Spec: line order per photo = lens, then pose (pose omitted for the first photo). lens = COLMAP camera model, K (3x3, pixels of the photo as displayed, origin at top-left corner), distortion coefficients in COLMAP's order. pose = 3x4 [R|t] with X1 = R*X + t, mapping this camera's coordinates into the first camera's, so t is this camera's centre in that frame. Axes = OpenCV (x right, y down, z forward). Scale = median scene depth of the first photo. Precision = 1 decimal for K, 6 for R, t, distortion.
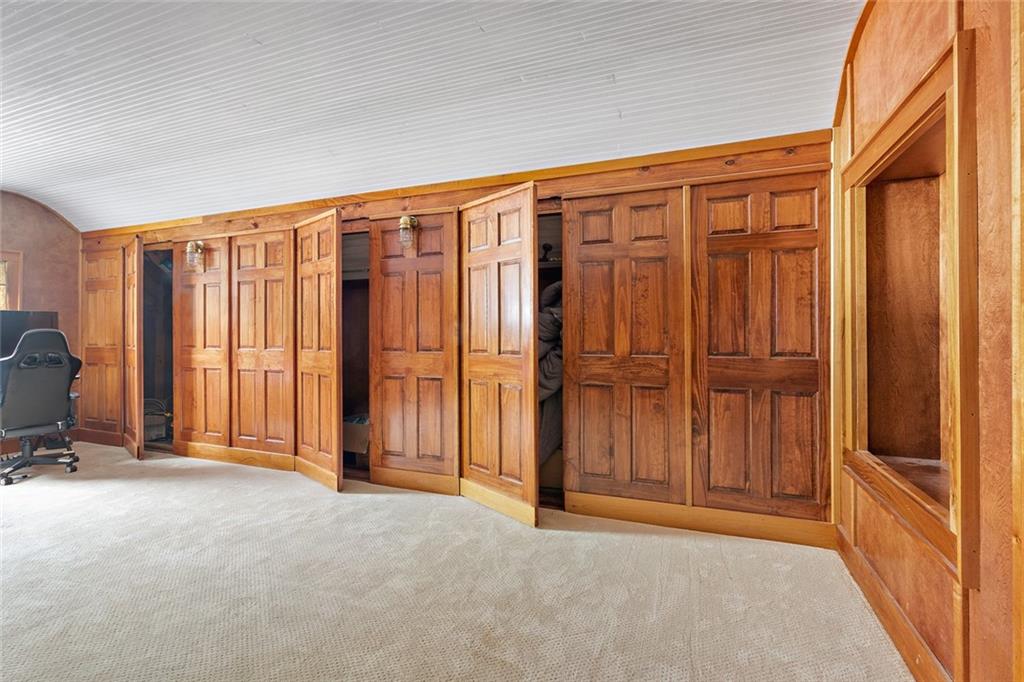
lens RADIAL K [[472.7, 0, 505.1], [0, 472.7, 333.3], [0, 0, 1]] dist [-0.001856, 0.001177]
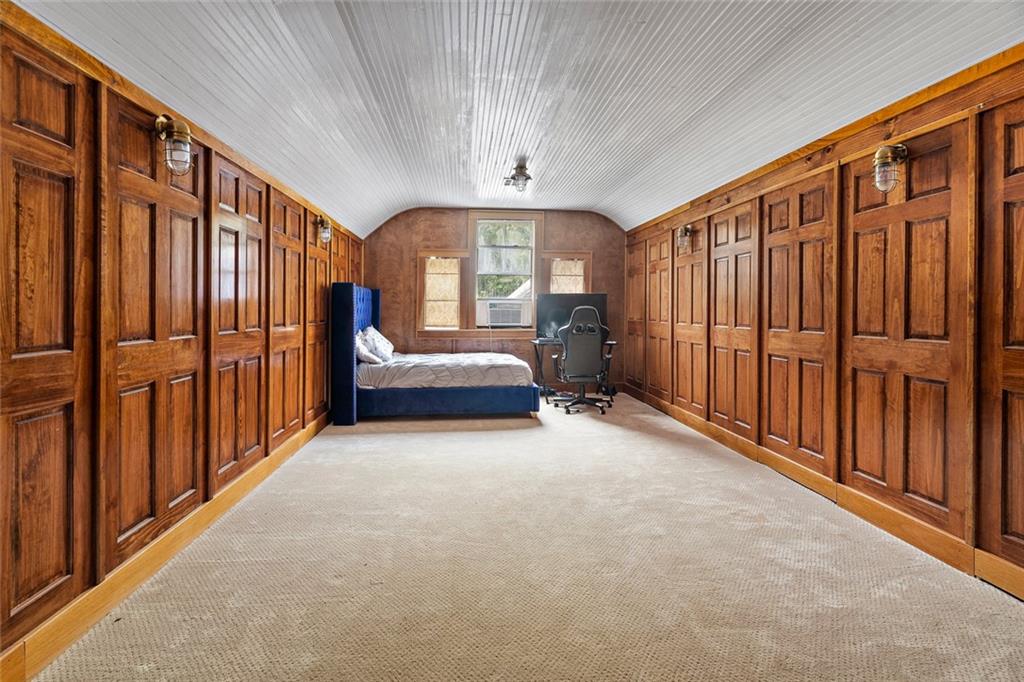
lens RADIAL K [[472.7, 0, 508.9], [0, 472.7, 311.2], [0, 0, 1]] dist [-0.001856, 0.001177]
pose [[0.476536, 0.008645, -0.879112, 0.142142], [-0.009062, 0.999947, 0.004921, 0.000773], [0.879108, 0.005621, 0.476589, 0.161850]]
